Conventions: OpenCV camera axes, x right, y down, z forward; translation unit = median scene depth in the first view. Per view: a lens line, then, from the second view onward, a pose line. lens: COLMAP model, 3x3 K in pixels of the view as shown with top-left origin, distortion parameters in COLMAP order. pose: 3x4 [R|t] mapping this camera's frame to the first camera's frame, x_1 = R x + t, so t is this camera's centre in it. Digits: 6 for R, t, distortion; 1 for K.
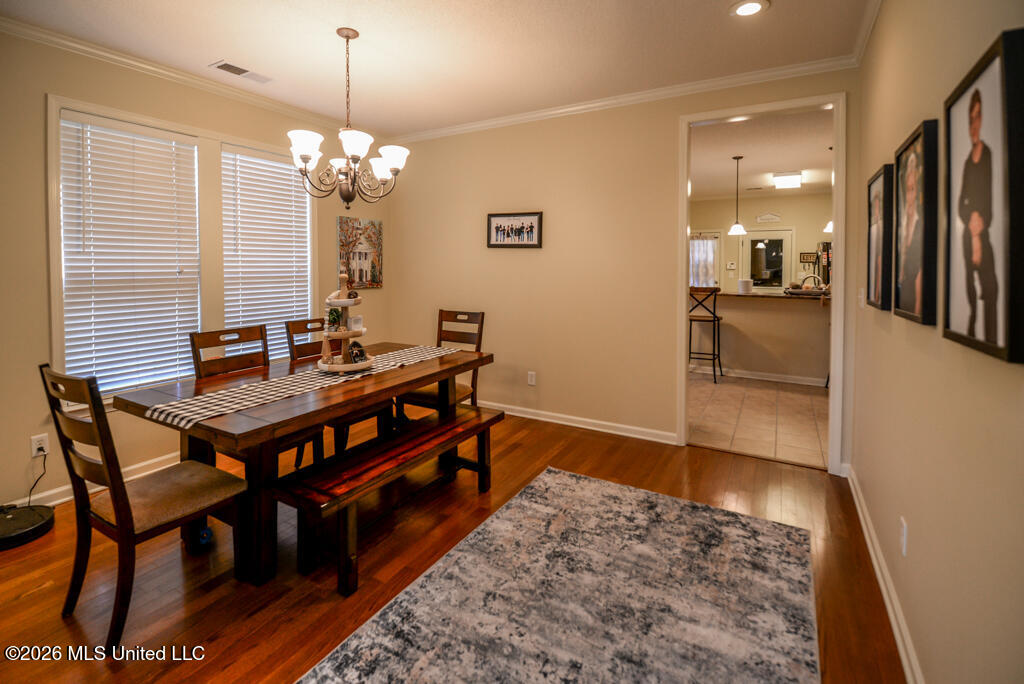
lens RADIAL K [[445.1, 0, 523.2], [0, 445.1, 272.3], [0, 0, 1]] dist [-0.010824, -0.002735]
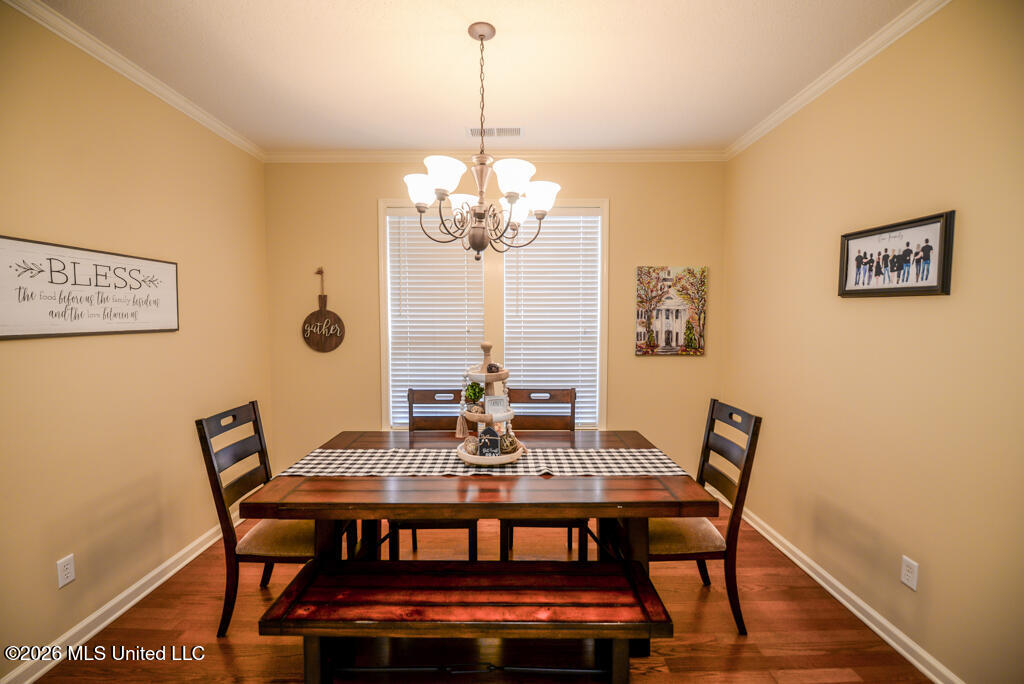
lens RADIAL K [[445.1, 0, 507.4], [0, 445.1, 338.8], [0, 0, 1]] dist [-0.010824, -0.002735]
pose [[0.500637, 0.038920, -0.864782, 0.191288], [-0.015664, 0.999233, 0.035902, -0.018265], [0.865516, -0.004428, 0.500863, 0.387359]]
